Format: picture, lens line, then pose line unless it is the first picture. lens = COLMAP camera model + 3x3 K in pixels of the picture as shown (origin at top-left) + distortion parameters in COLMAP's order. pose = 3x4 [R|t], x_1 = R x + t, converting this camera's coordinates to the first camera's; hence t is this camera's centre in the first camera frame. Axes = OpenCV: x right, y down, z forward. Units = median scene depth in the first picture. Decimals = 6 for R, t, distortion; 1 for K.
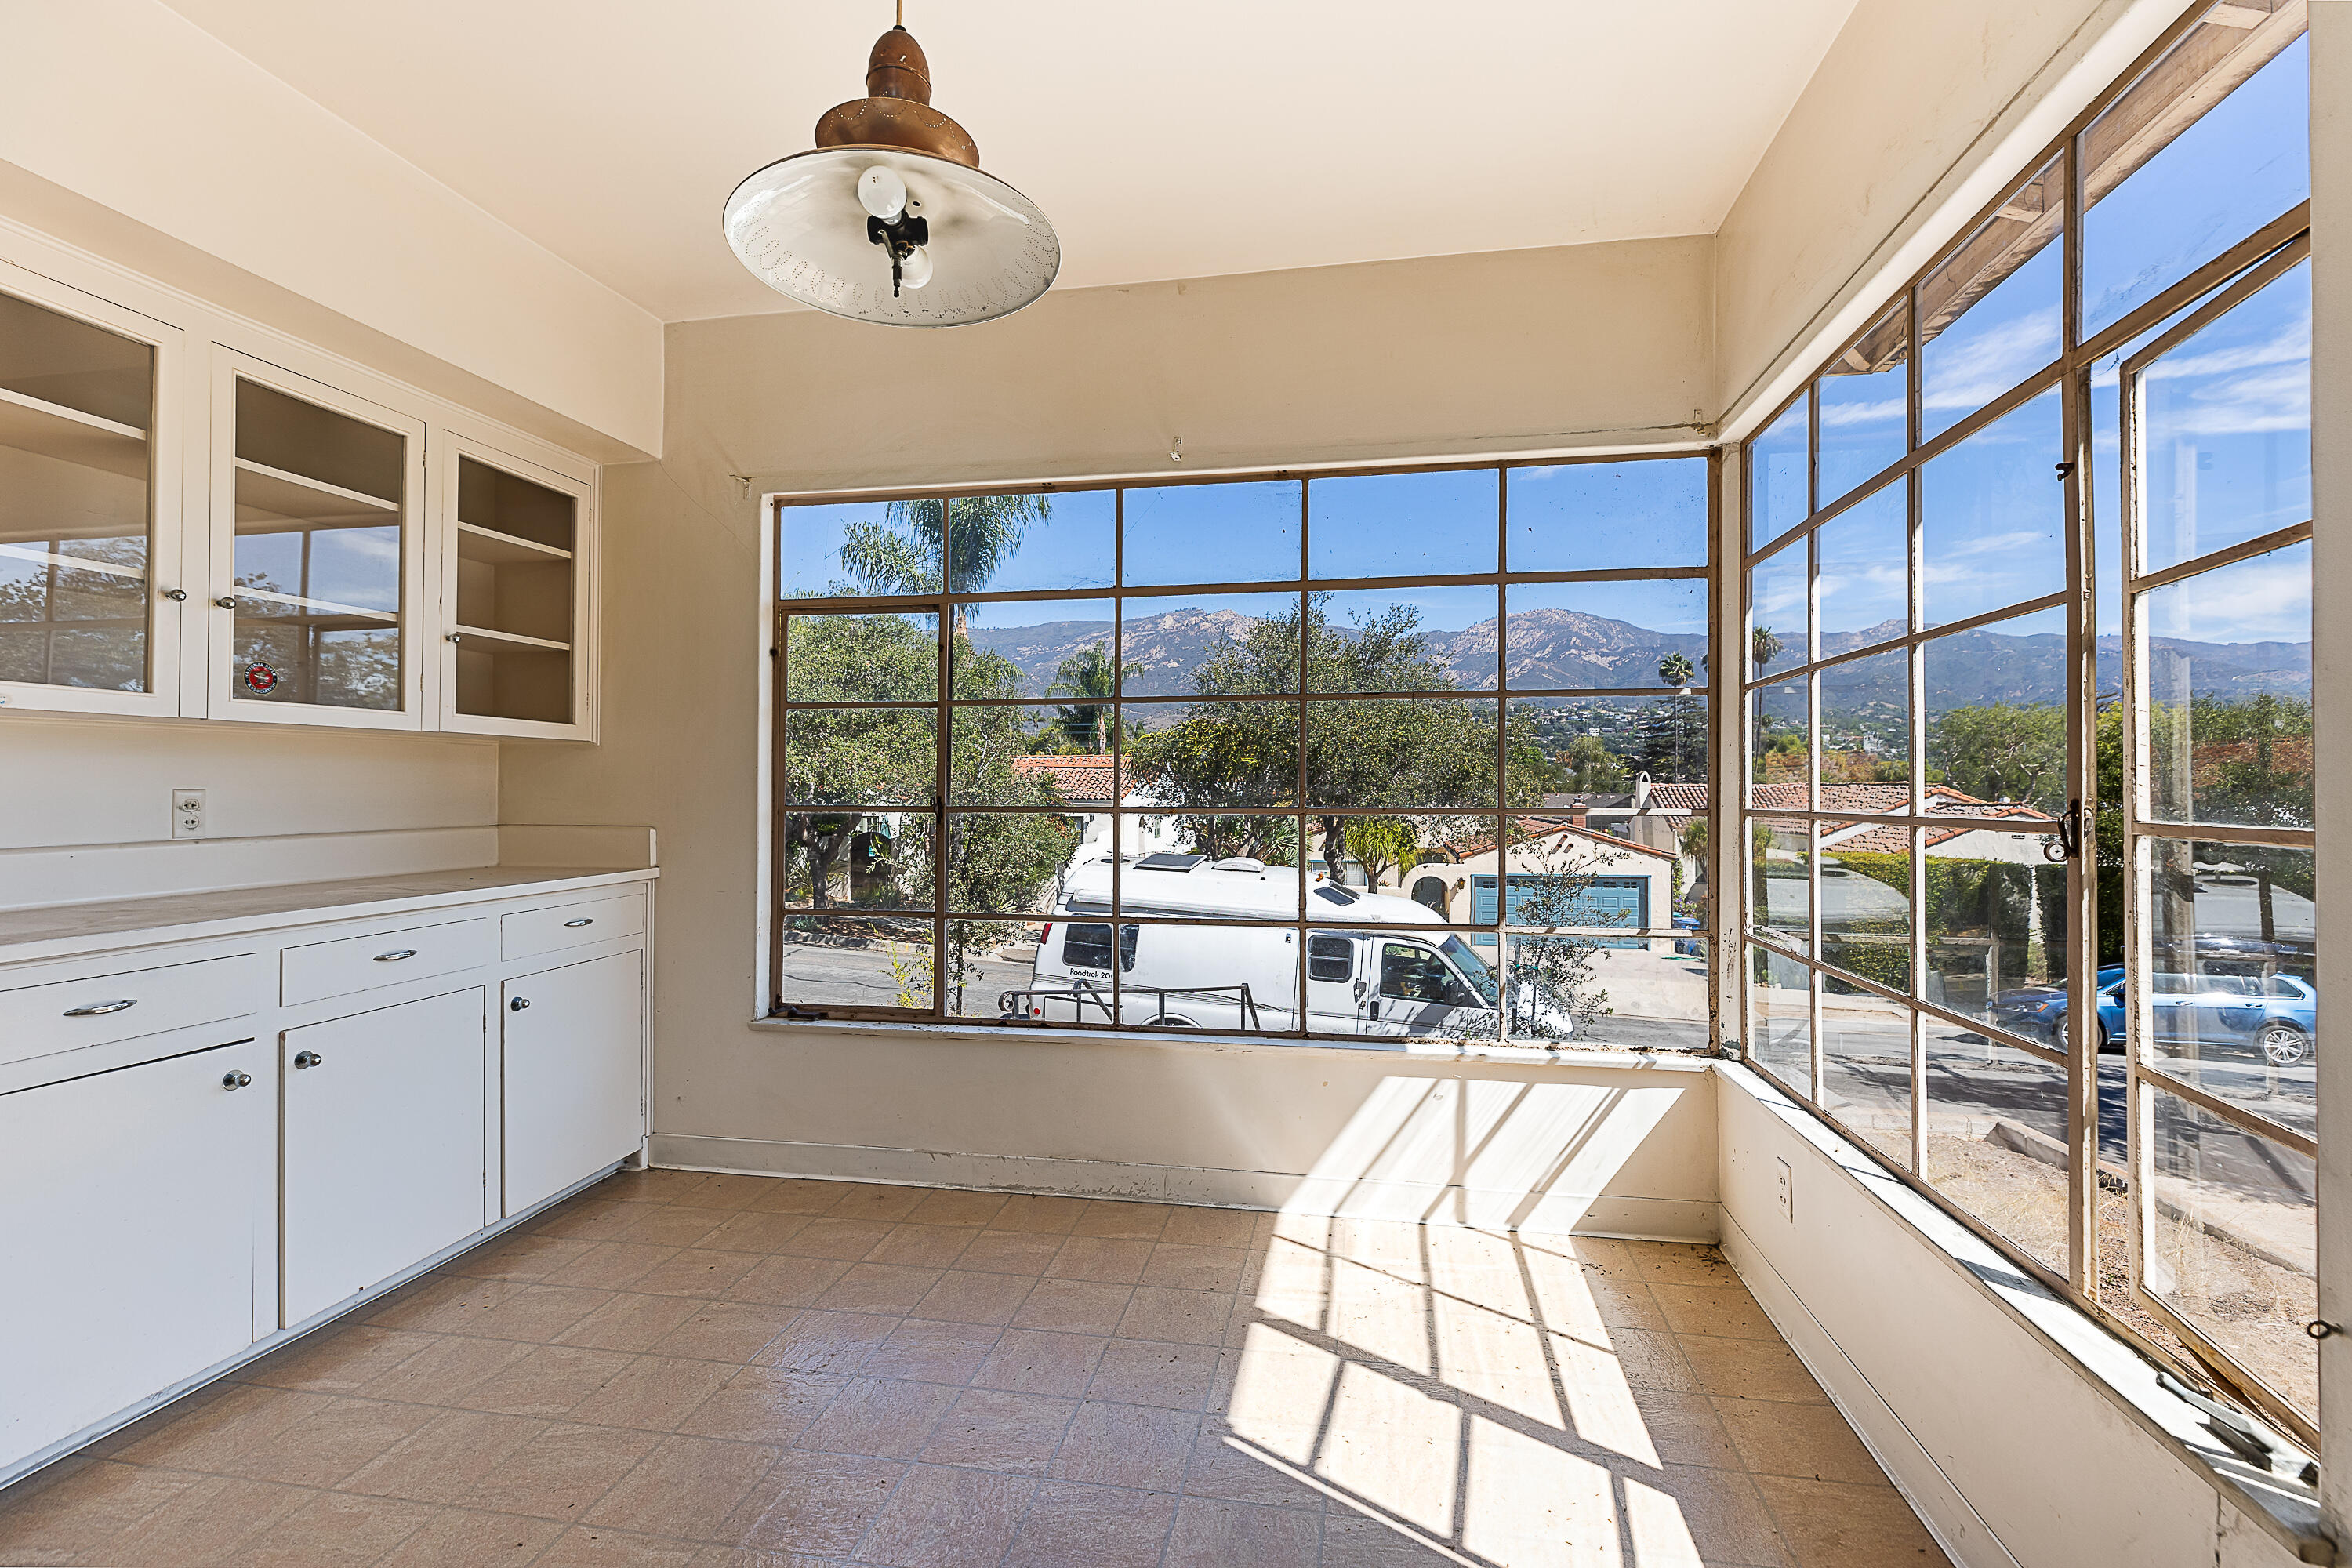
lens RADIAL K [[1076.4, 0, 1181.4], [0, 1076.4, 765.9], [0, 0, 1]] dist [0.000256, -0.000617]
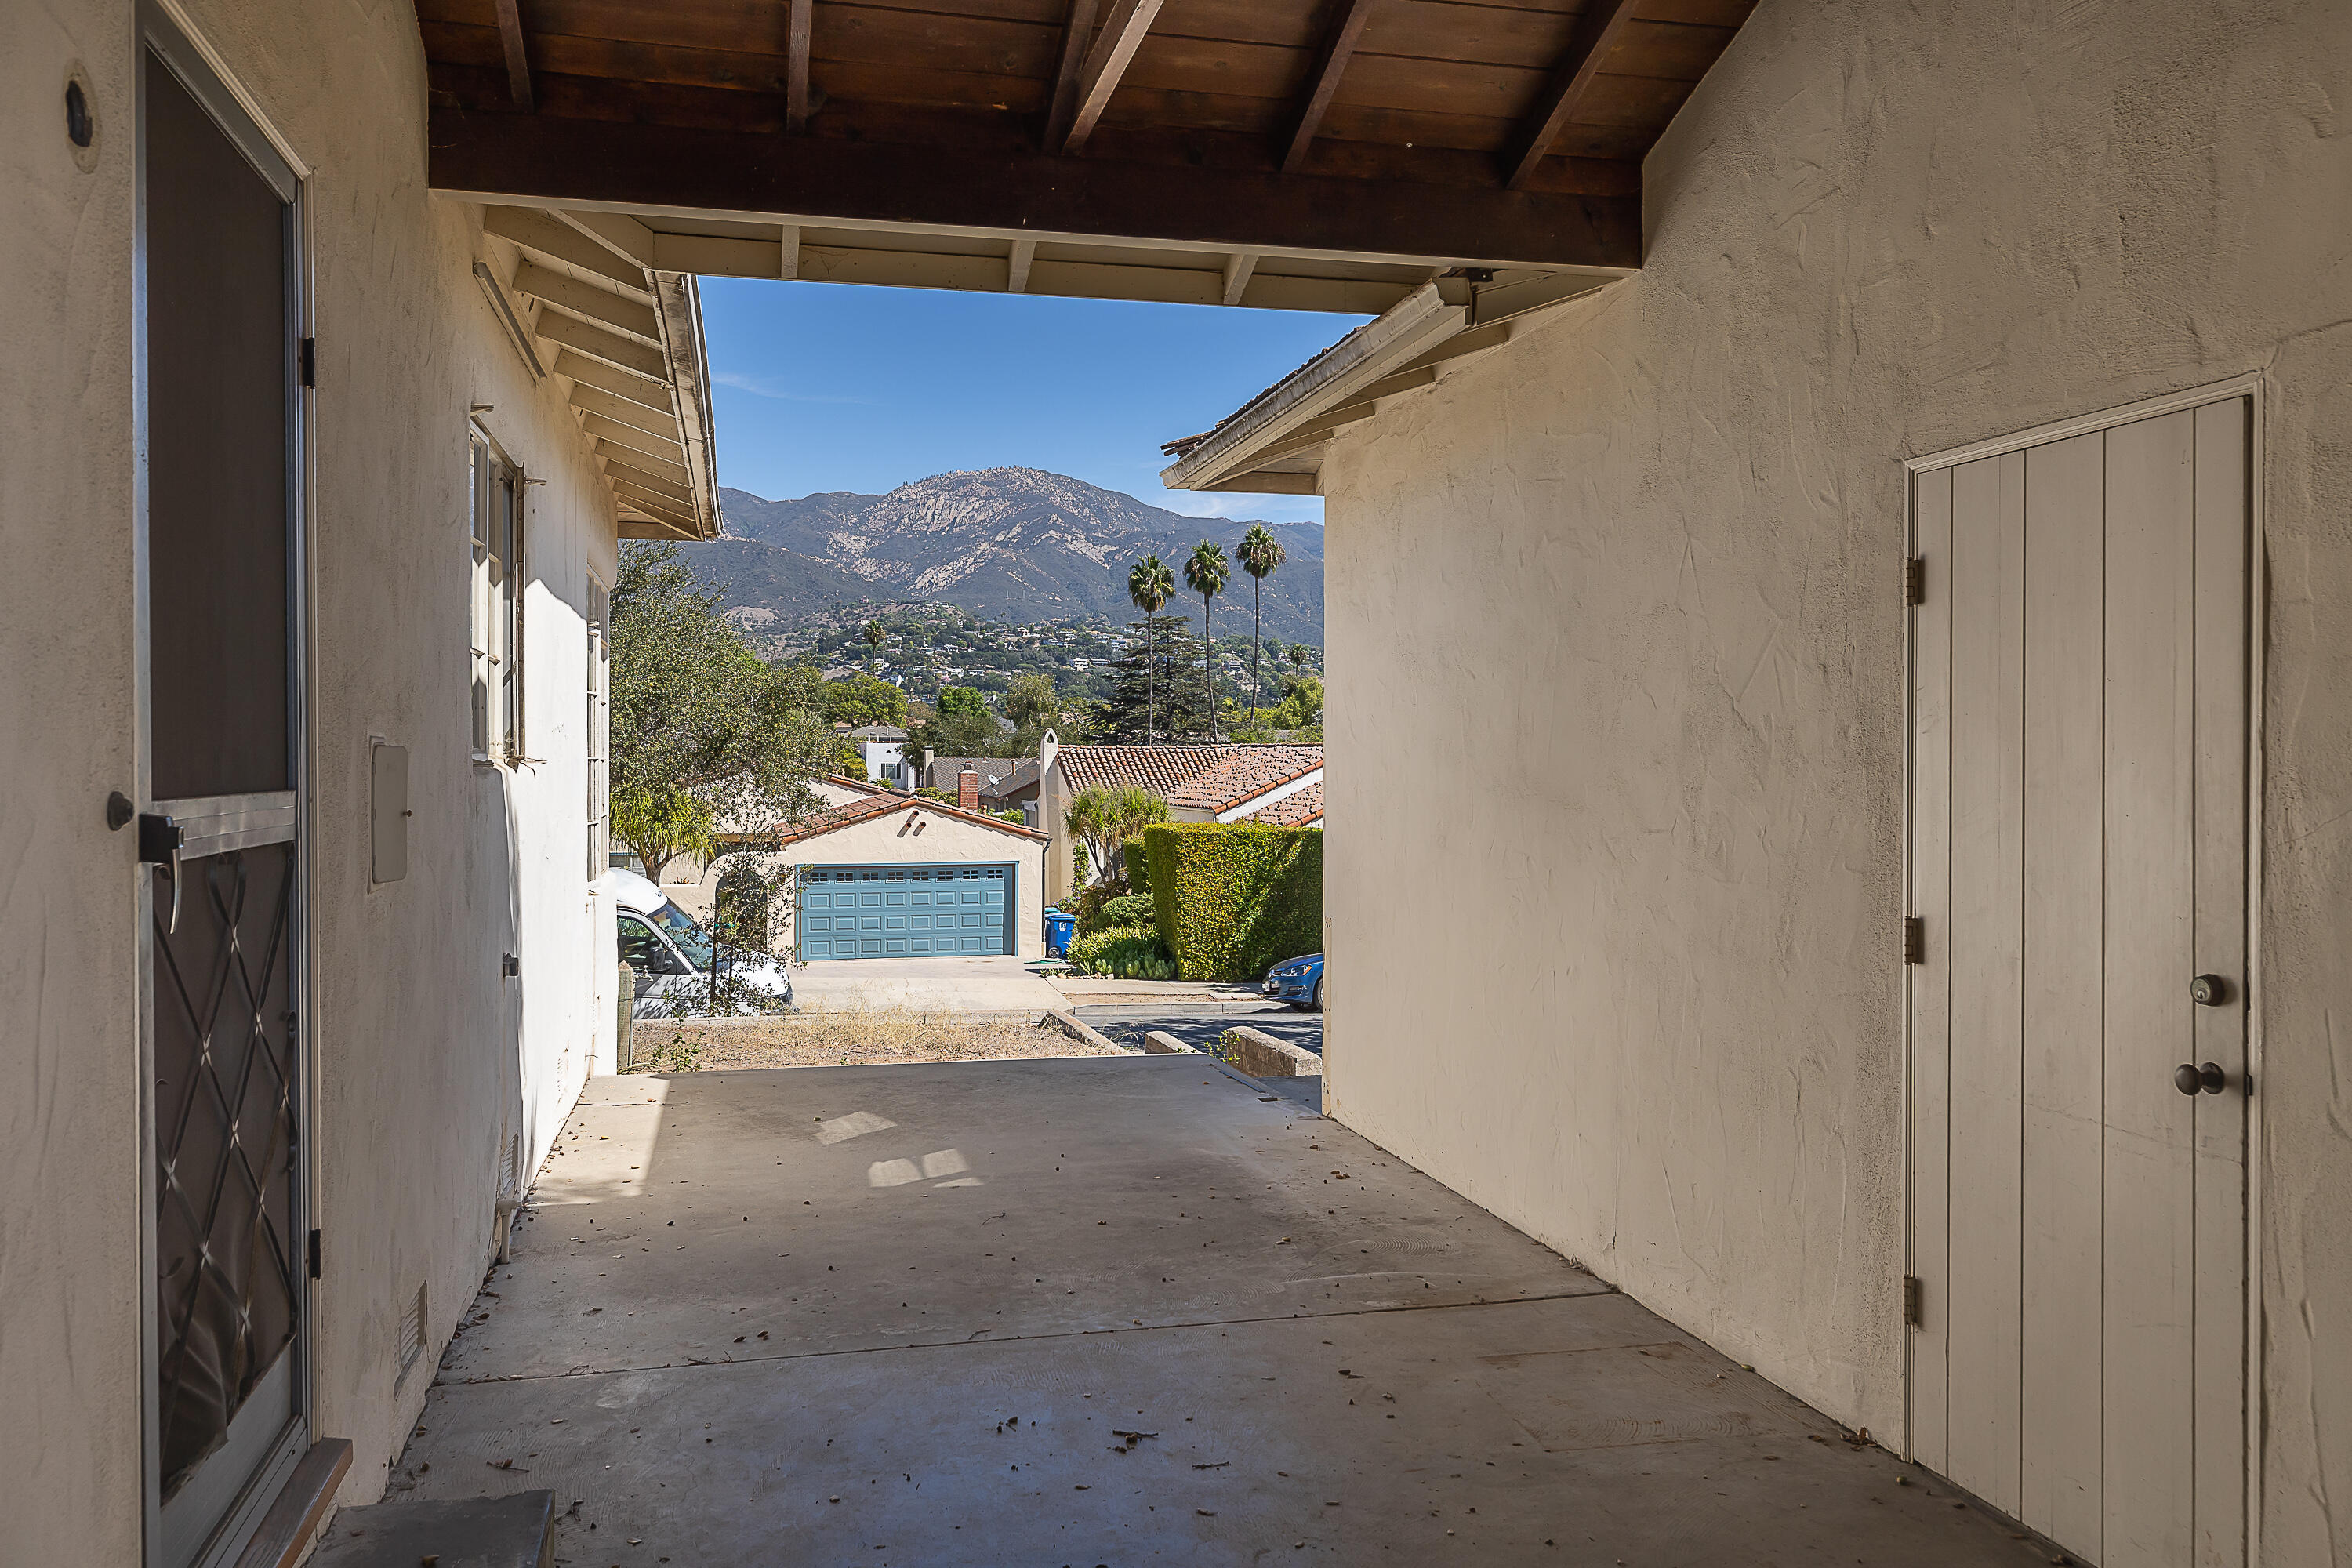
lens RADIAL K [[1797.3, 0, 1101.3], [0, 1797.3, 764.1], [0, 0, 1]] dist [0.001287, 0.000175]
pose [[0.930255, 0.000056, 0.366913, 0.010841], [-0.010608, 0.999586, 0.026743, -0.005498], [-0.366760, -0.028770, 0.929871, -0.252854]]
